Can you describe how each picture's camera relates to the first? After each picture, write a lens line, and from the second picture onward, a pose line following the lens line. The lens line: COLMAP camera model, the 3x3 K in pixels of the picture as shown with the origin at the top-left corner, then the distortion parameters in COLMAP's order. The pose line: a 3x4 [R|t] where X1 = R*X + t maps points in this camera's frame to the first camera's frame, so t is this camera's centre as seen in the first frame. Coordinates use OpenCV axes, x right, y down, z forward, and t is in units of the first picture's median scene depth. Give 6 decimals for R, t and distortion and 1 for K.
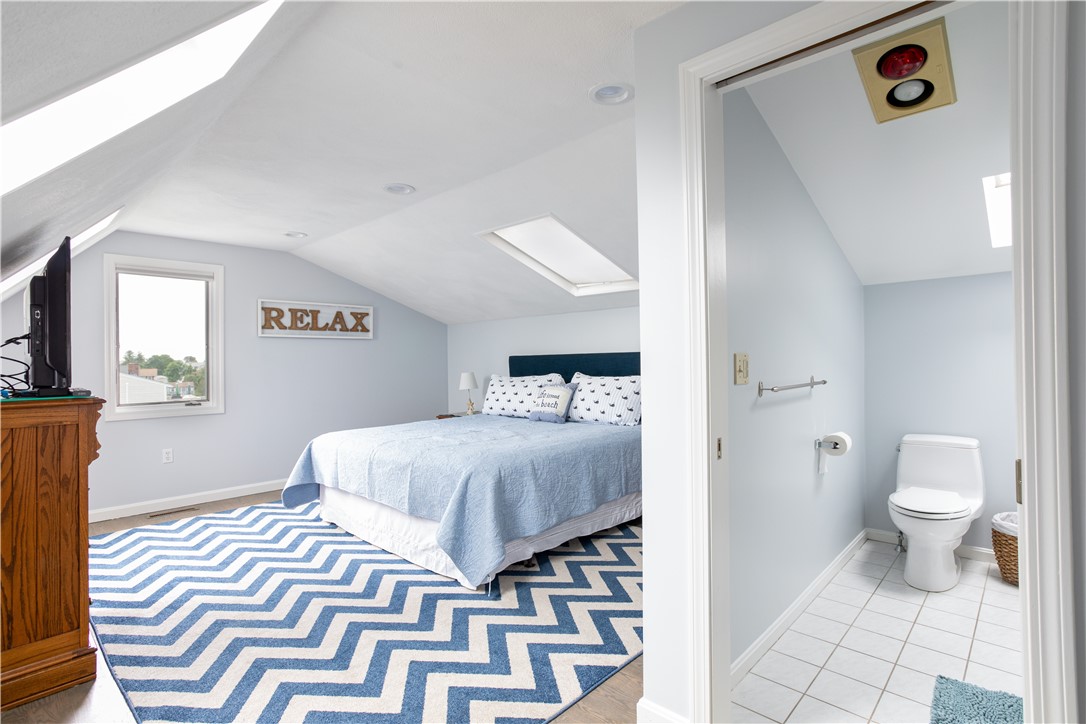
lens RADIAL K [[517.7, 0, 559.4], [0, 517.7, 360.3], [0, 0, 1]] dist [-0.000783, -0.000048]
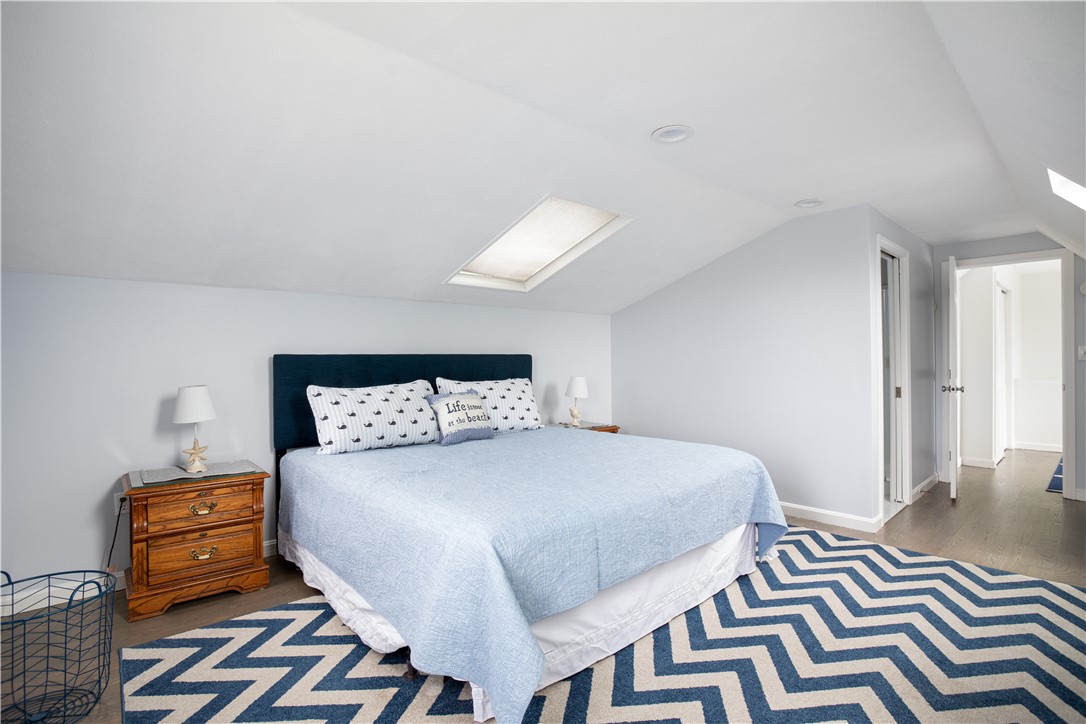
lens RADIAL K [[517.7, 0, 559.4], [0, 517.7, 360.3], [0, 0, 1]] dist [-0.000783, -0.000048]
pose [[0.090507, 0.012731, 0.995814, -0.775826], [-0.002271, 0.999918, -0.012577, 0.006581], [-0.995893, -0.001124, 0.090528, 0.776125]]
